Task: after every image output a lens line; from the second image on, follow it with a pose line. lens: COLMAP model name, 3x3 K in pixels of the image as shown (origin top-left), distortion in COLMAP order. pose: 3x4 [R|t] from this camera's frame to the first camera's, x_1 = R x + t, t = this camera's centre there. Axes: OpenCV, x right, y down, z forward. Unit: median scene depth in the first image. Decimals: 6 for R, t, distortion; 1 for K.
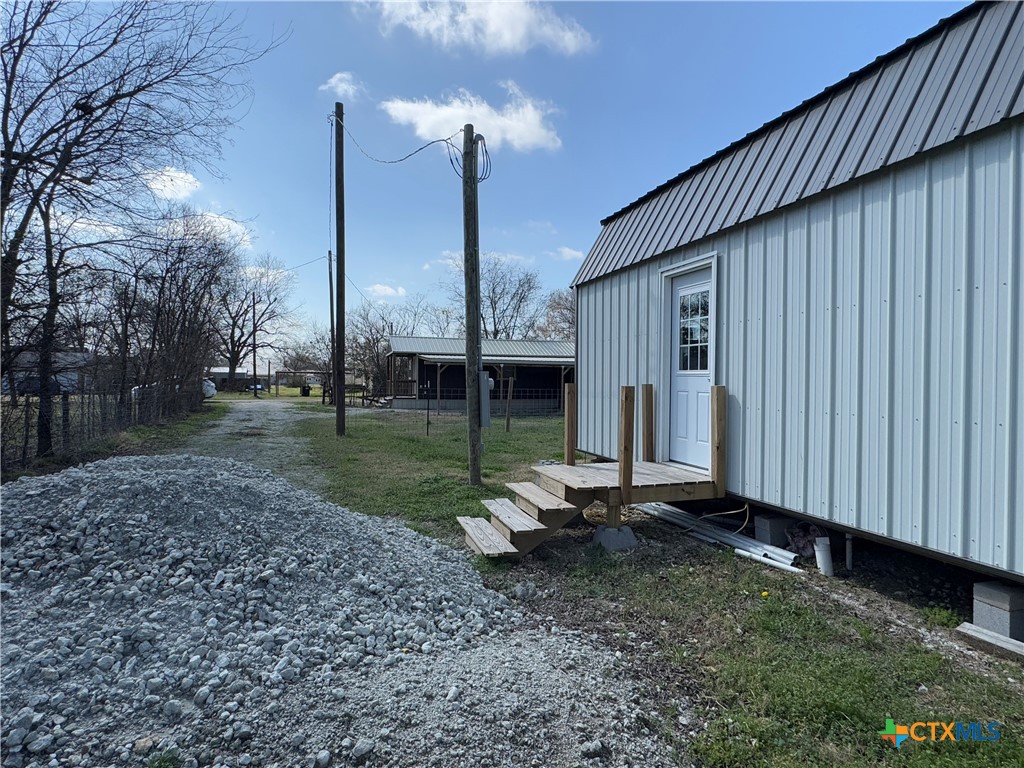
lens RADIAL K [[559.7, 0, 512.0], [0, 559.7, 384.0], [0, 0, 1]] dist [-0.006545, -0.000921]
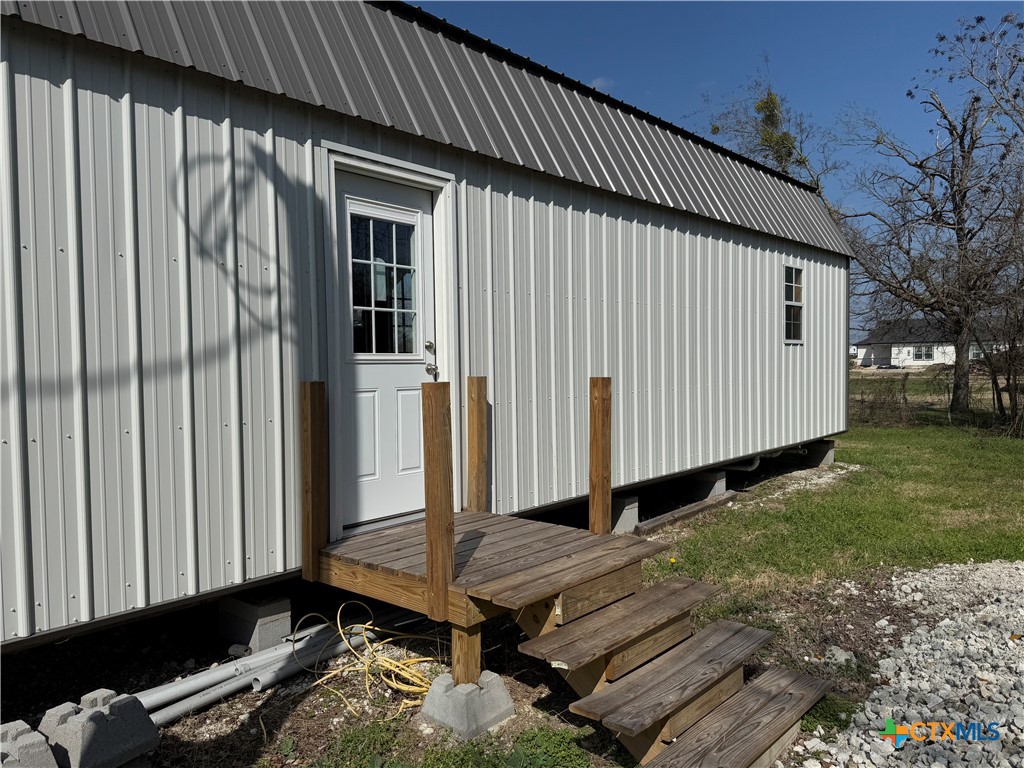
lens RADIAL K [[776.0, 0, 512.0], [0, 776.0, 384.0], [0, 0, 1]] dist [-0.000184, -0.000077]
pose [[-0.525056, -0.008783, 0.851023, -0.418201], [0.025994, 0.999315, 0.026351, -0.010445], [-0.850671, 0.035958, -0.524468, 1.292161]]
